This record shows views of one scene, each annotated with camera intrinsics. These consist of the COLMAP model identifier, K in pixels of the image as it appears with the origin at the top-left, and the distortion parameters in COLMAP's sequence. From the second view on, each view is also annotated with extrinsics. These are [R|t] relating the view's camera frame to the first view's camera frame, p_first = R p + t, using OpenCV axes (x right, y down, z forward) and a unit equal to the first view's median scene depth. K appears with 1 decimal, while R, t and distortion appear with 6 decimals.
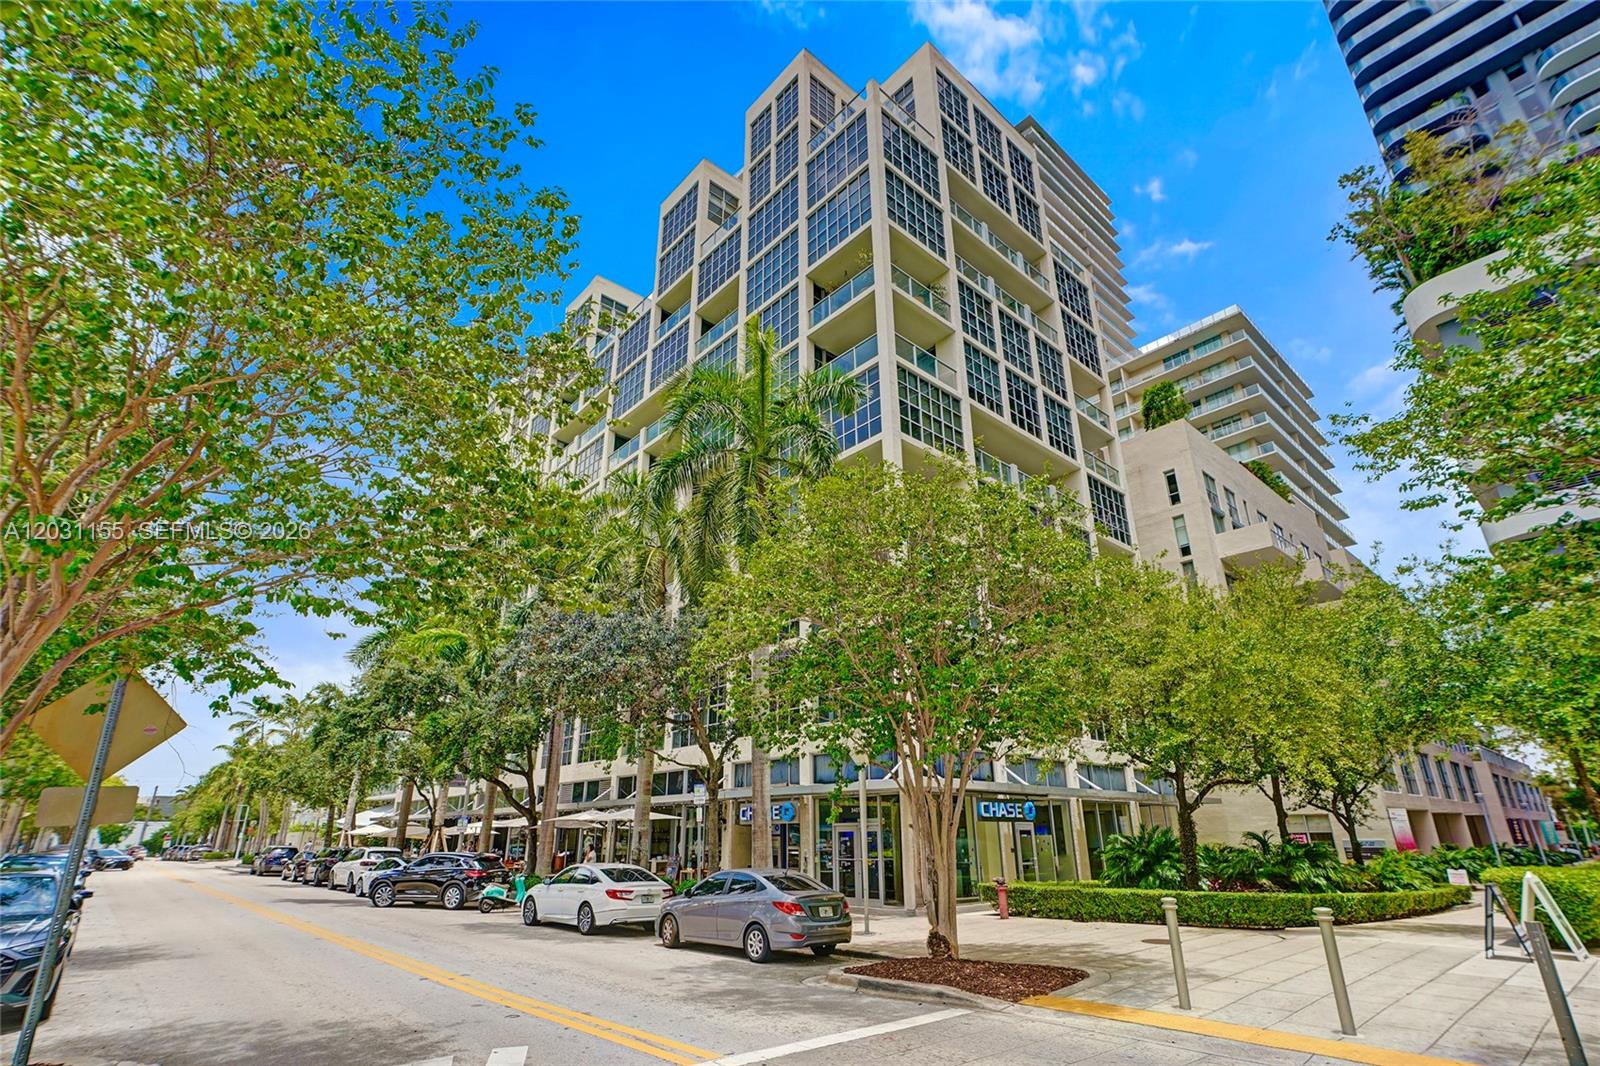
lens RADIAL K [[759.5, 0, 800.0], [0, 759.5, 533.0], [0, 0, 1]] dist [-0.003368, -0.000232]
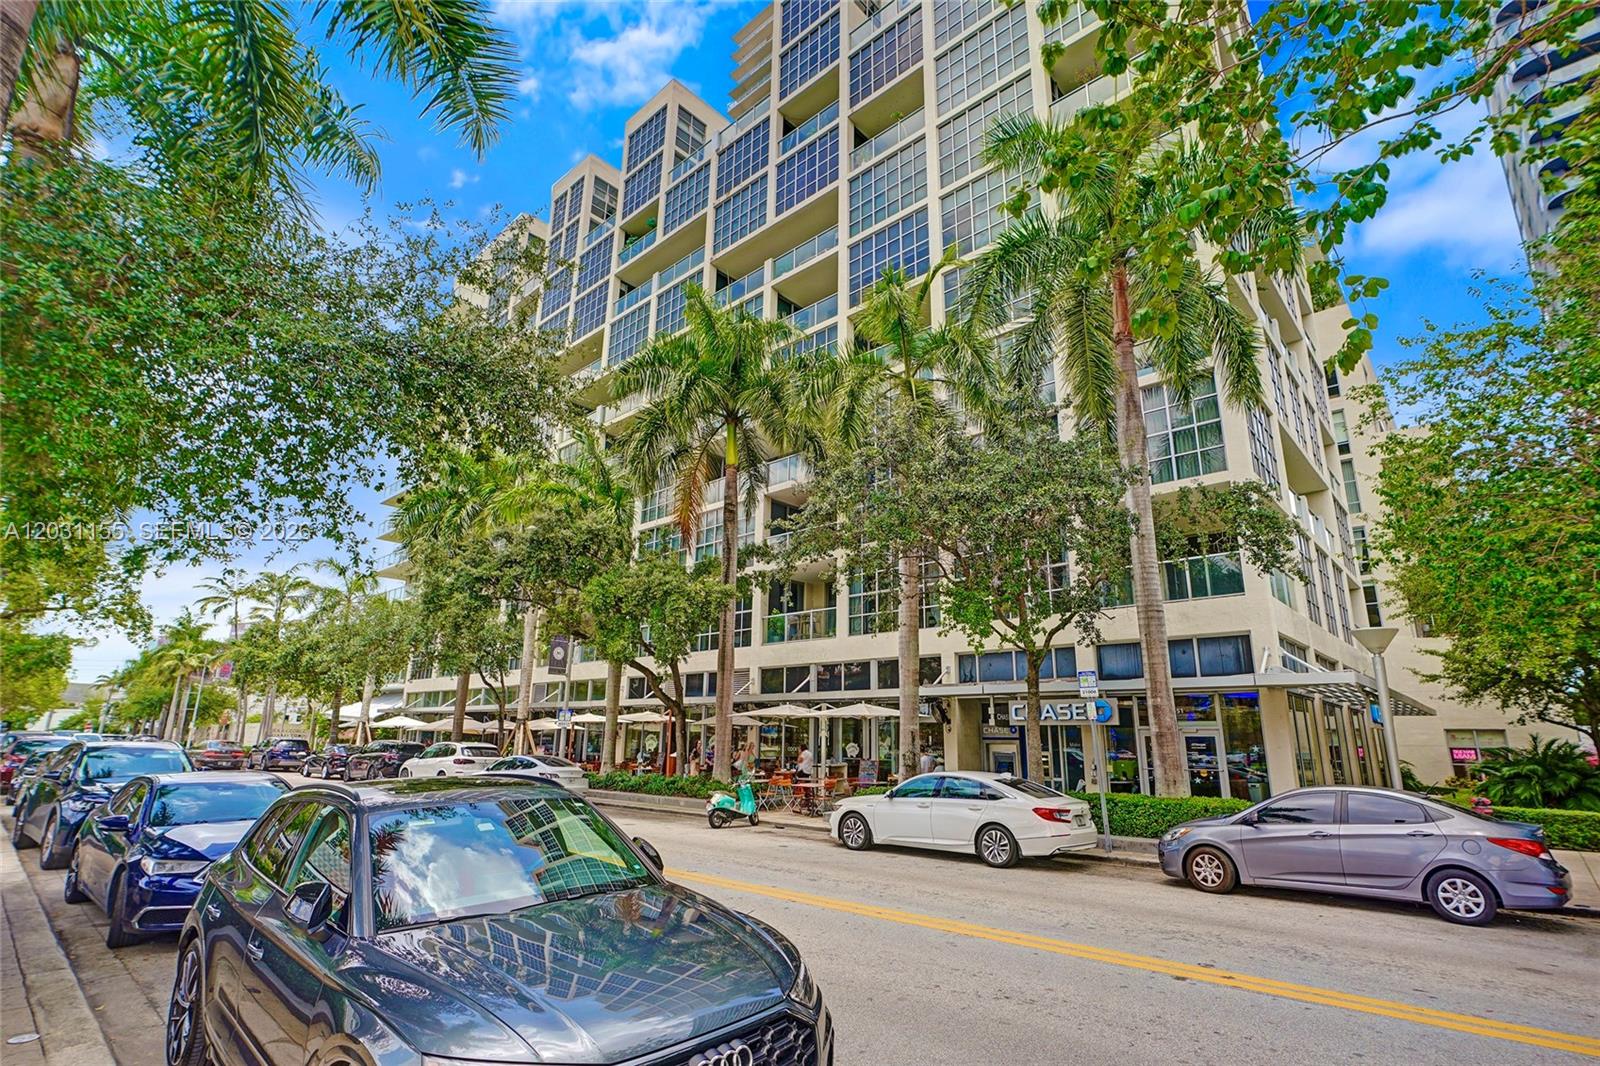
lens RADIAL K [[759.5, 0, 800.0], [0, 759.5, 533.0], [0, 0, 1]] dist [-0.003368, -0.000232]
pose [[0.994677, 0.046393, 0.092003, -0.333766], [-0.056617, 0.992114, 0.111822, 0.088066], [-0.086090, -0.116436, 0.989460, 0.206485]]
